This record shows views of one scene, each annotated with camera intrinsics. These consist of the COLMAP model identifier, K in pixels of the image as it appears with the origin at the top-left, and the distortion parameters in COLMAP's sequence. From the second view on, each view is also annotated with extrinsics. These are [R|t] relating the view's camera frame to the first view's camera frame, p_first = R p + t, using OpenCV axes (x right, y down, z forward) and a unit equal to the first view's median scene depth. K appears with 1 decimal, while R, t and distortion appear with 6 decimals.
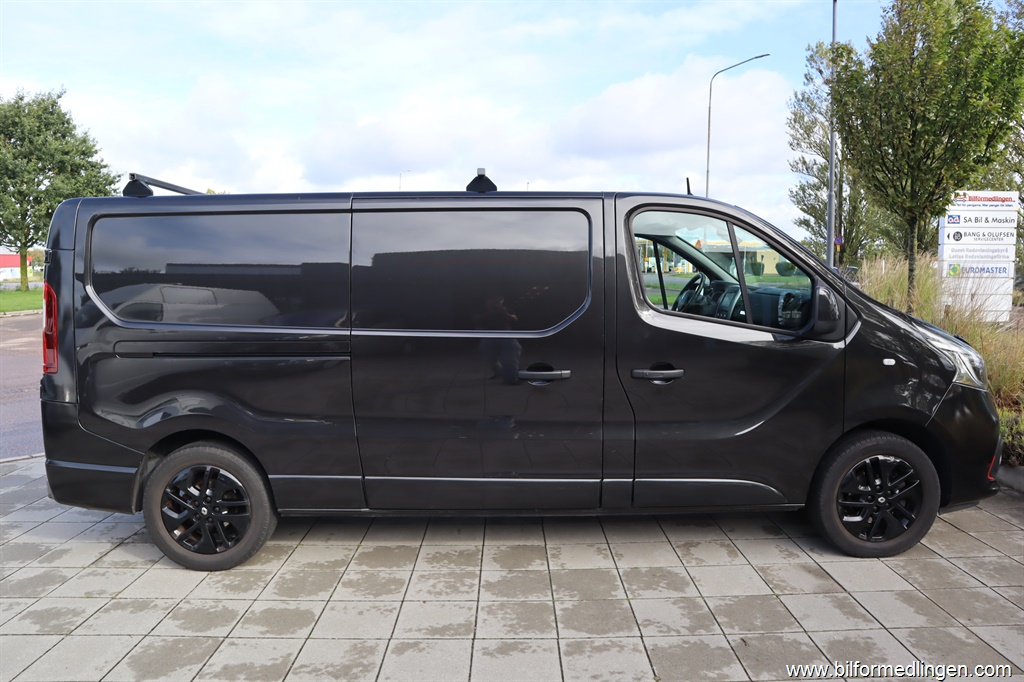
lens RADIAL K [[693.9, 0, 512.0], [0, 693.9, 341.0], [0, 0, 1]] dist [-0.070408, 0.006938]
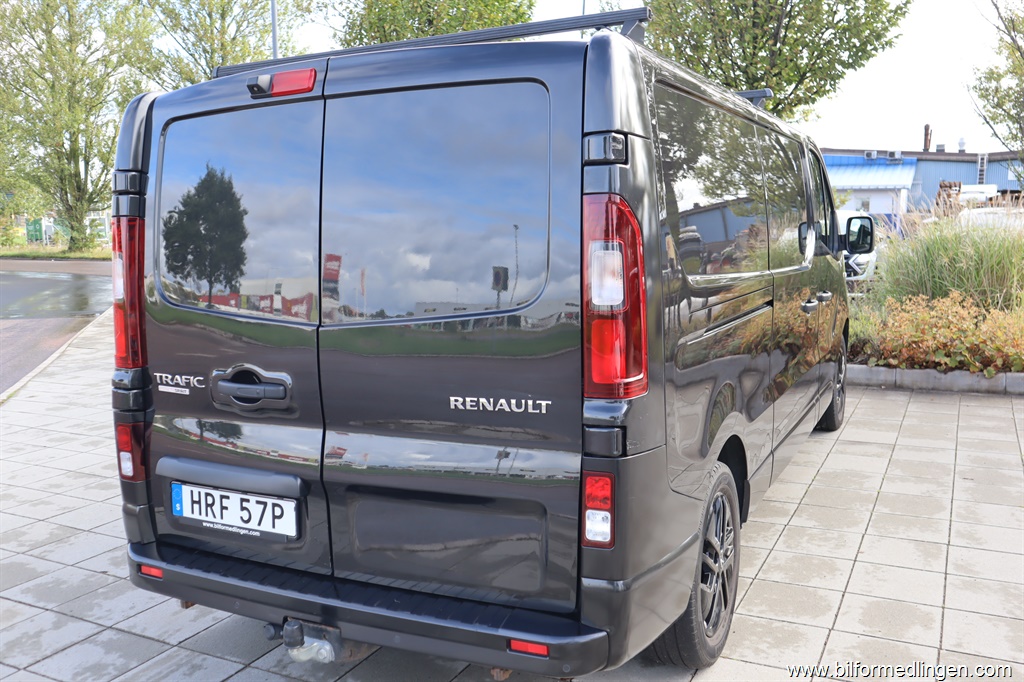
lens RADIAL K [[884.8, 0, 512.0], [0, 884.8, 341.0], [0, 0, 1]] dist [-0.010763, 0.004702]
pose [[0.445049, -0.109129, 0.888832, -1.289768], [0.099974, 0.992397, 0.071786, -0.033021], [-0.889908, 0.056912, 0.452575, 0.817094]]
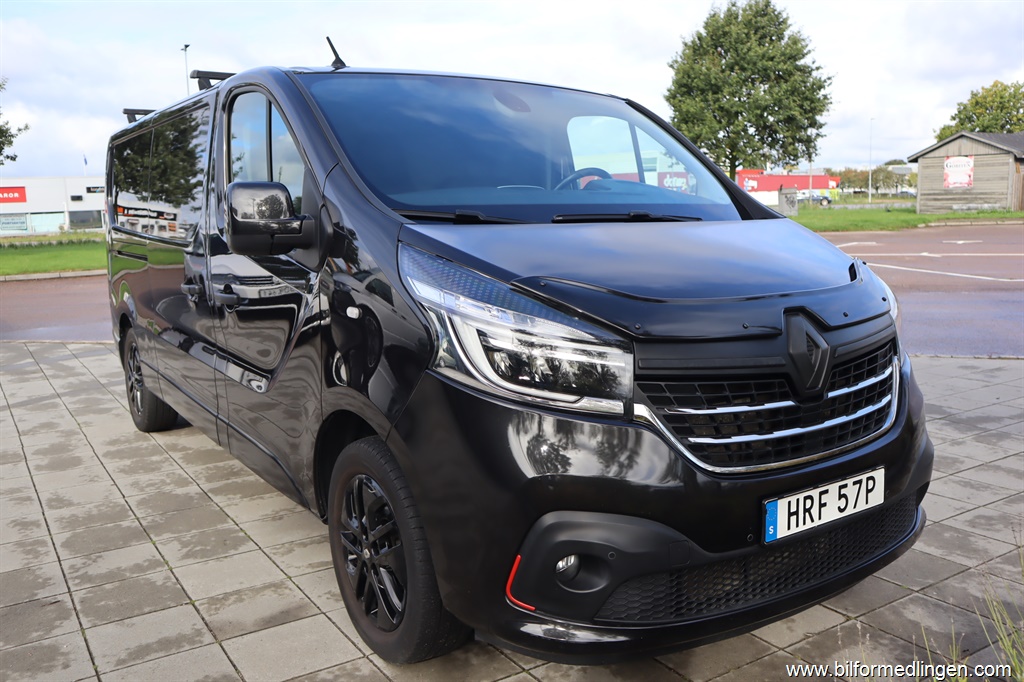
lens RADIAL K [[867.0, 0, 499.3], [0, 867.0, 310.7], [0, 0, 1]] dist [-0.001330, -0.002925]
pose [[0.548190, 0.095446, -0.830890, 1.235388], [-0.068845, 0.995245, 0.068905, -0.024653], [0.833516, 0.019429, 0.552154, 0.708733]]
